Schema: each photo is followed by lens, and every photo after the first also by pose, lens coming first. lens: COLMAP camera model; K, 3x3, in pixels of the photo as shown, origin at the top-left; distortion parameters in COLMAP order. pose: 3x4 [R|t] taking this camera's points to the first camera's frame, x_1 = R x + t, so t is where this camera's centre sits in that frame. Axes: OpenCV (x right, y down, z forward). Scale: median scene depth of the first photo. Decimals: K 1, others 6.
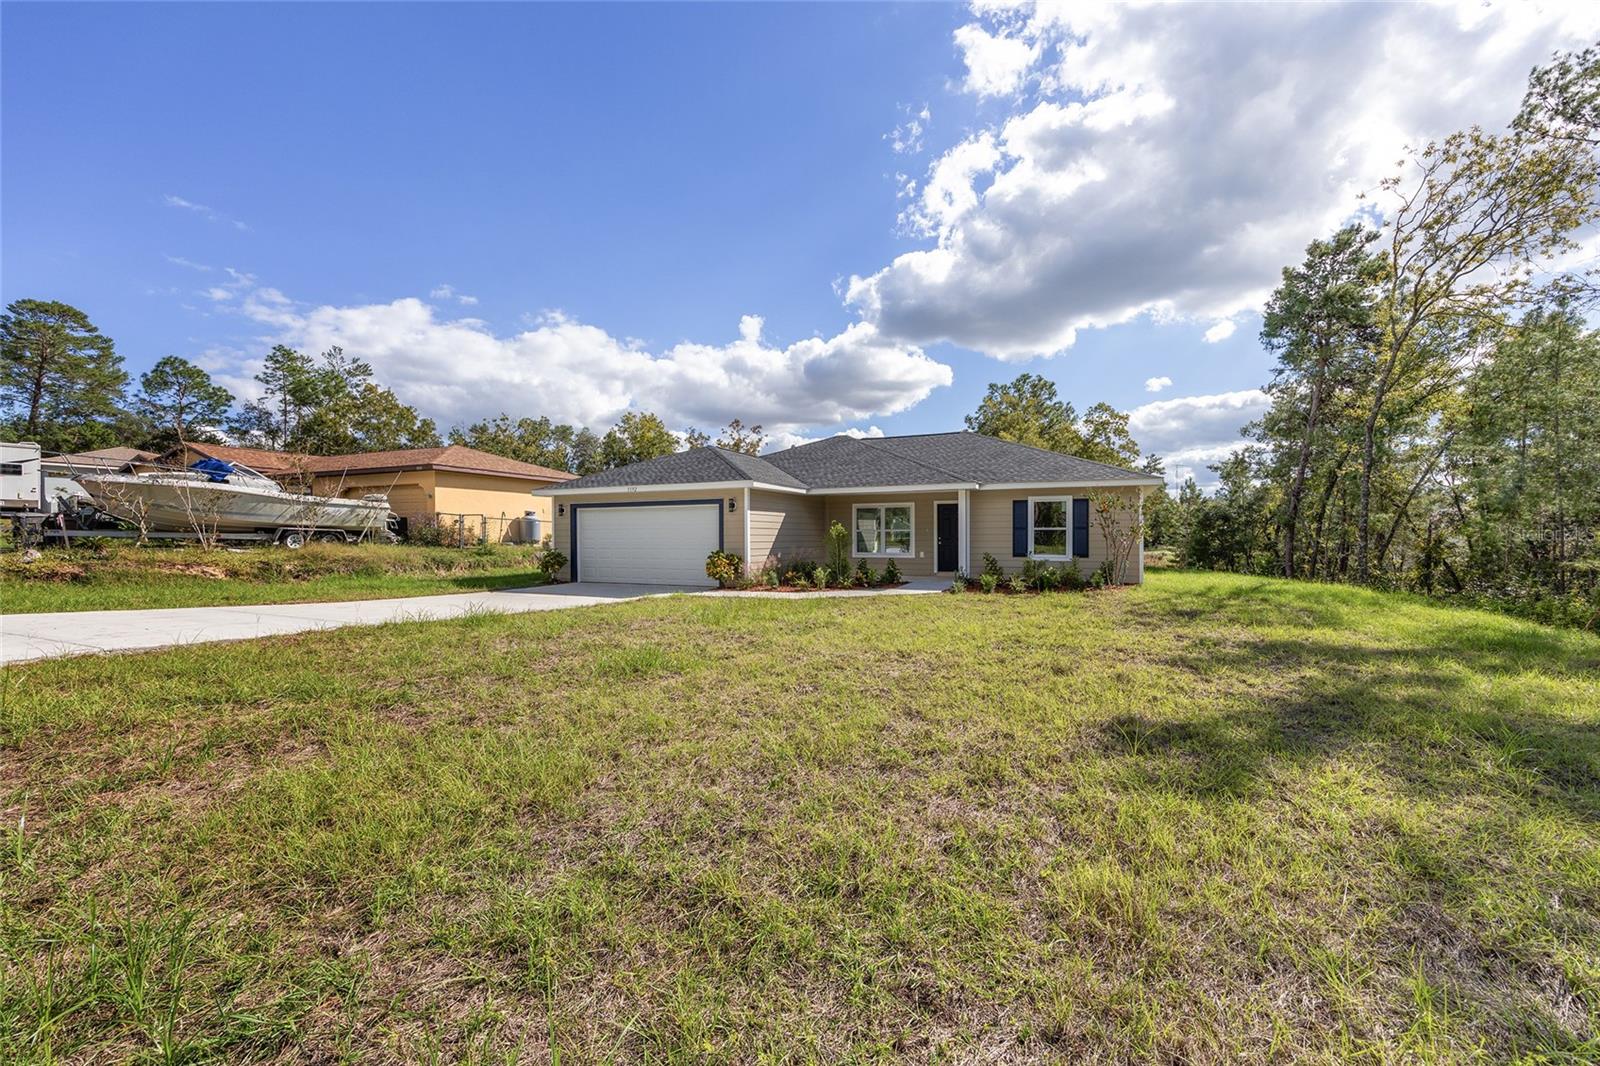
lens RADIAL K [[652.4, 0, 799.1], [0, 652.4, 536.4], [0, 0, 1]] dist [-0.004789, 0.001974]
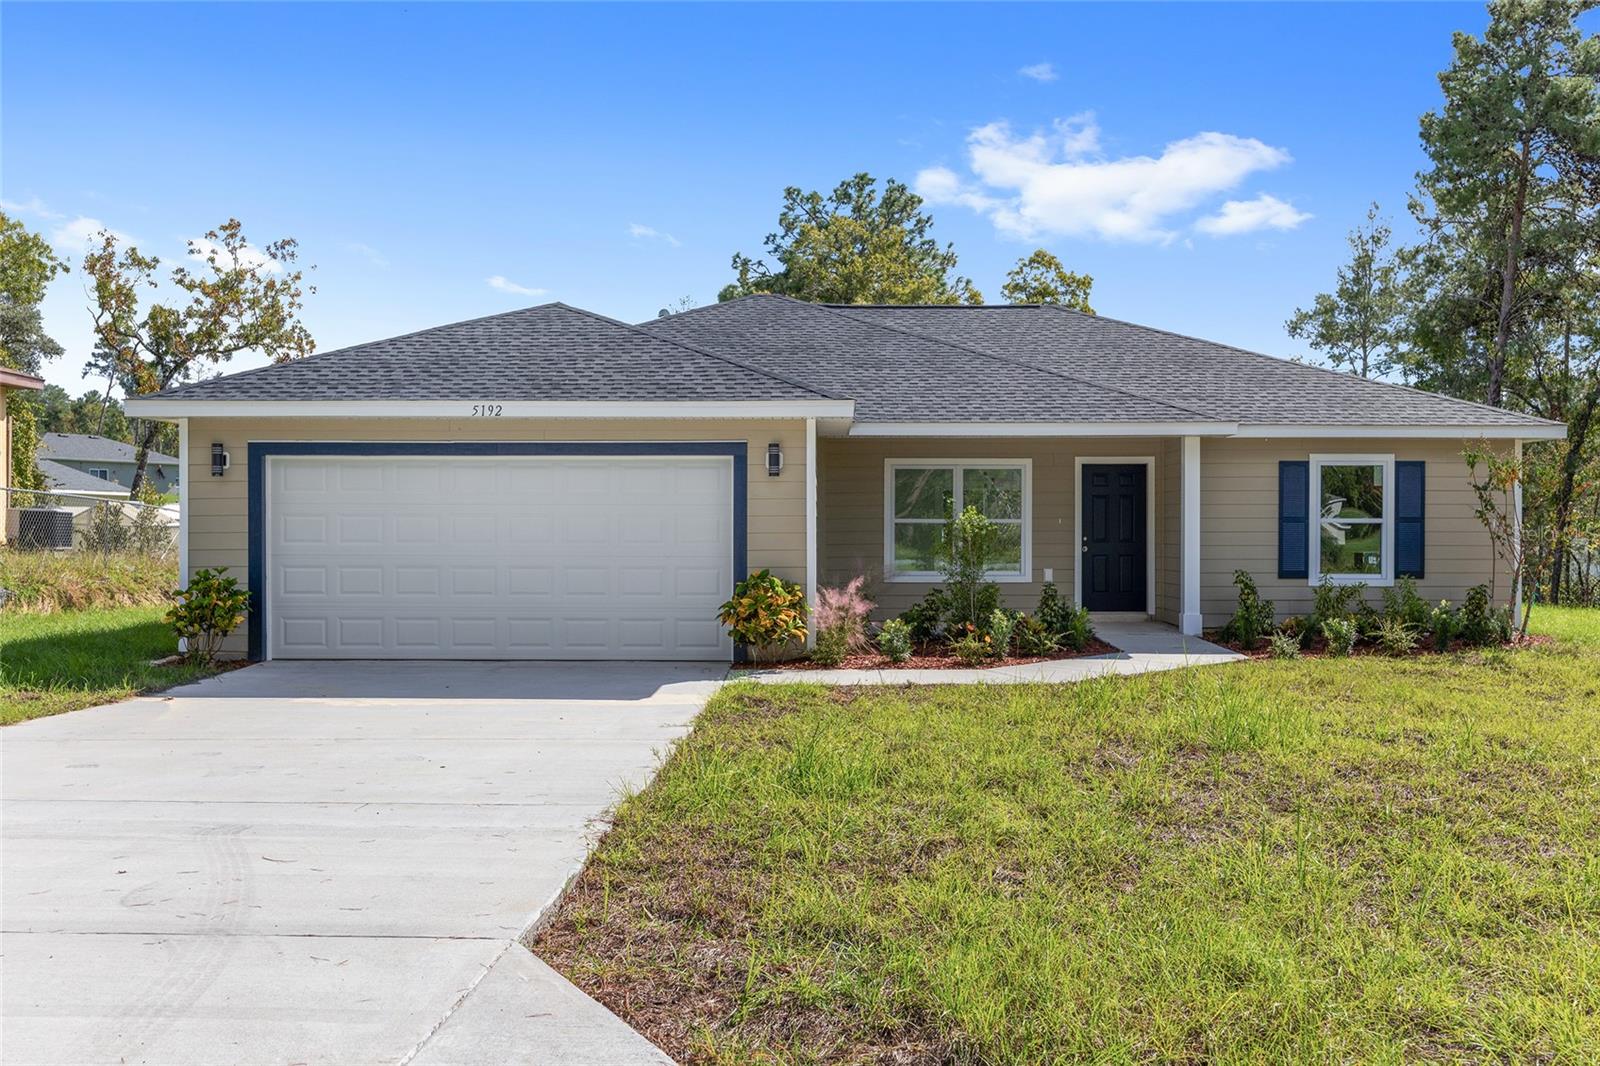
lens RADIAL K [[1538.9, 0, 799.7], [0, 1538.9, 532.5], [0, 0, 1]] dist [0.013239, 0.000000]
pose [[0.906894, 0.001468, 0.421357, -0.468865], [-0.004217, 0.999975, 0.005593, -0.007433], [-0.421339, -0.006849, 0.906878, 0.117684]]
